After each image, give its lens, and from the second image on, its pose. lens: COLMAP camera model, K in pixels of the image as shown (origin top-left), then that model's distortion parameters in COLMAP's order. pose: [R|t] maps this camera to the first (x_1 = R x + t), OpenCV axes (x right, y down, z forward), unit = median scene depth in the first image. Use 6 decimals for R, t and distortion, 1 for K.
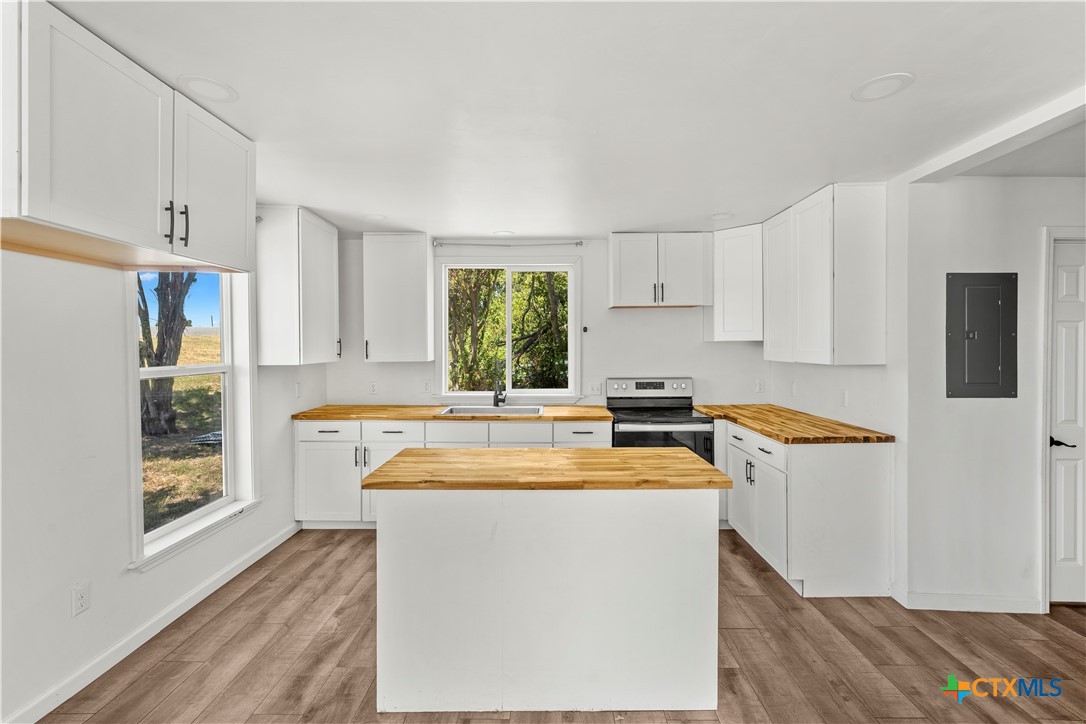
lens RADIAL K [[515.8, 0, 532.5], [0, 515.8, 348.9], [0, 0, 1]] dist [-0.033320, 0.029458]
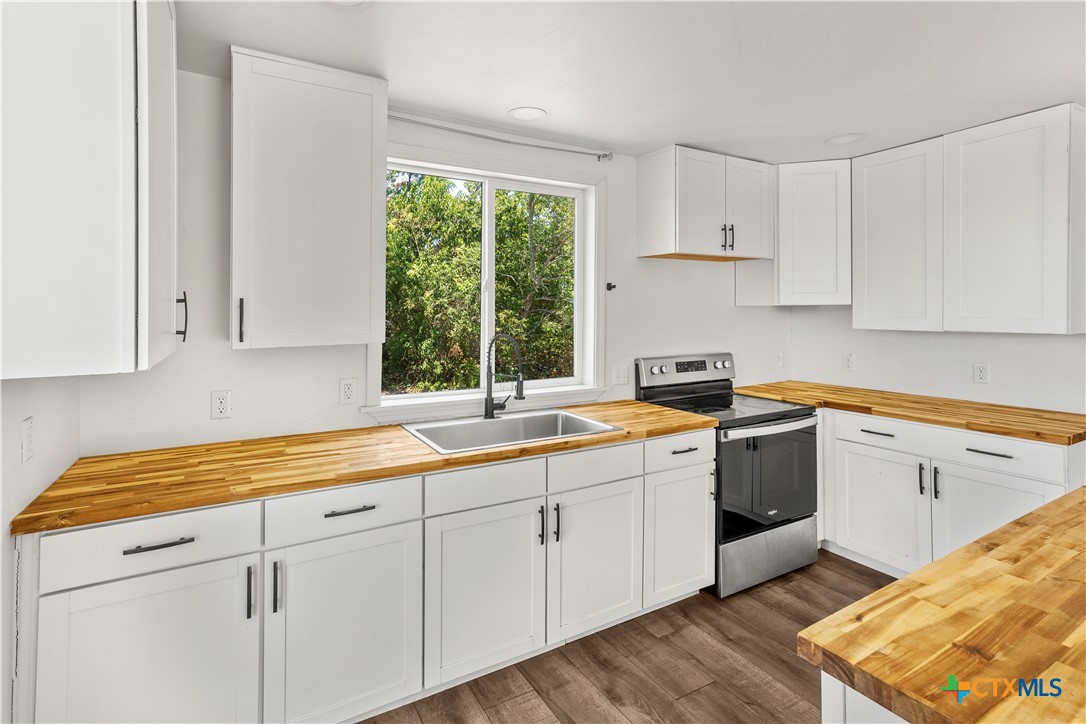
lens RADIAL K [[513.1, 0, 548.1], [0, 513.1, 307.8], [0, 0, 1]] dist [-0.002320, -0.000411]
pose [[0.840209, 0.005928, 0.542231, -0.358866], [0.004232, 0.999838, -0.017488, 0.000631], [-0.542247, 0.016988, 0.840048, 0.543684]]
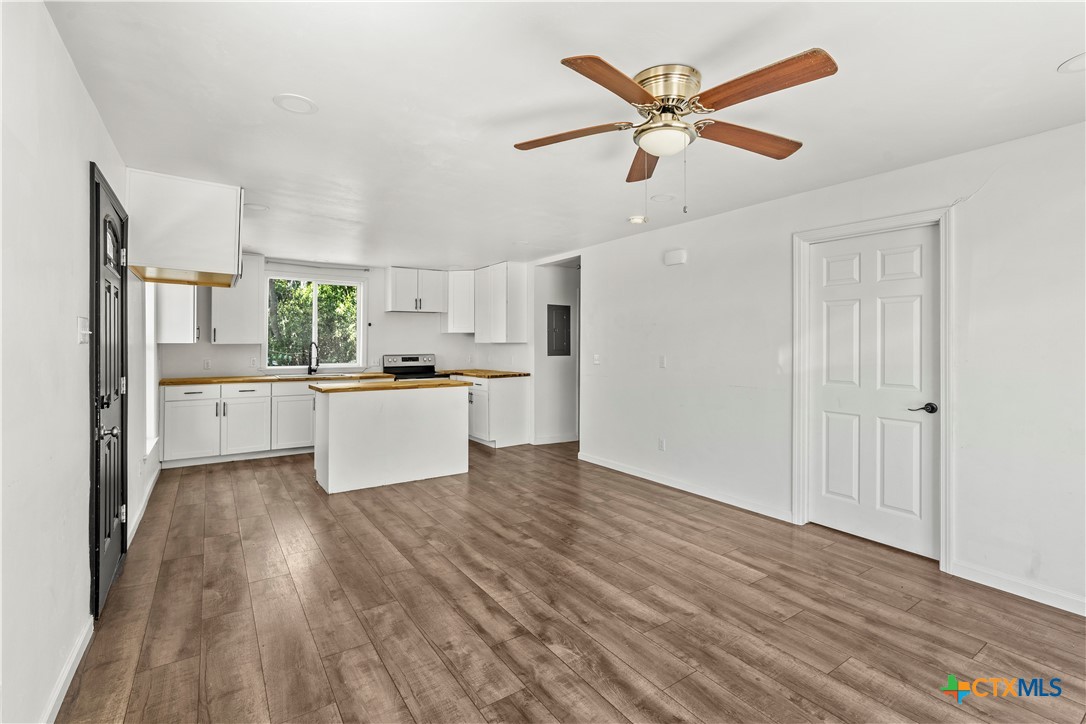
lens RADIAL K [[515.8, 0, 532.5], [0, 515.8, 348.9], [0, 0, 1]] dist [-0.033320, 0.029458]
pose [[0.833821, 0.001059, 0.552033, -0.390470], [-0.001155, 0.999999, -0.000175, 0.040845], [-0.552033, -0.000492, 0.833822, -0.651893]]
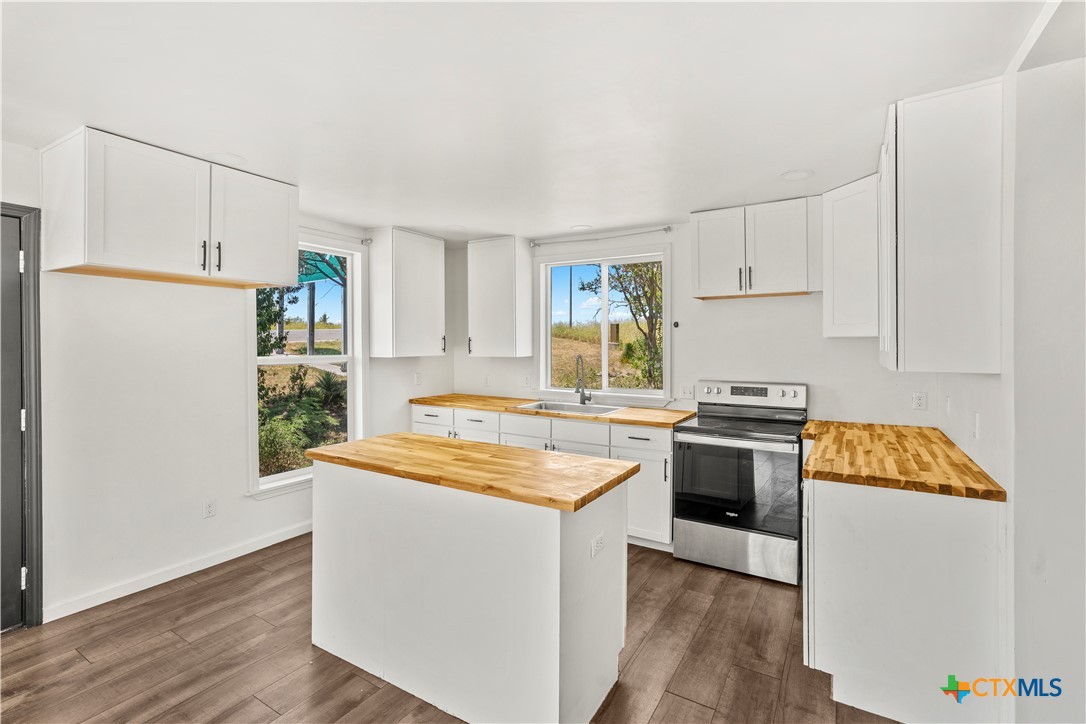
lens RADIAL K [[506.9, 0, 508.5], [0, 506.9, 342.6], [0, 0, 1]] dist [-0.012735, 0.000462]
pose [[0.842938, 0.003441, -0.538000, 0.366031], [-0.007587, 0.999956, -0.005491, 0.000405], [0.537958, 0.008710, 0.842927, 0.119605]]
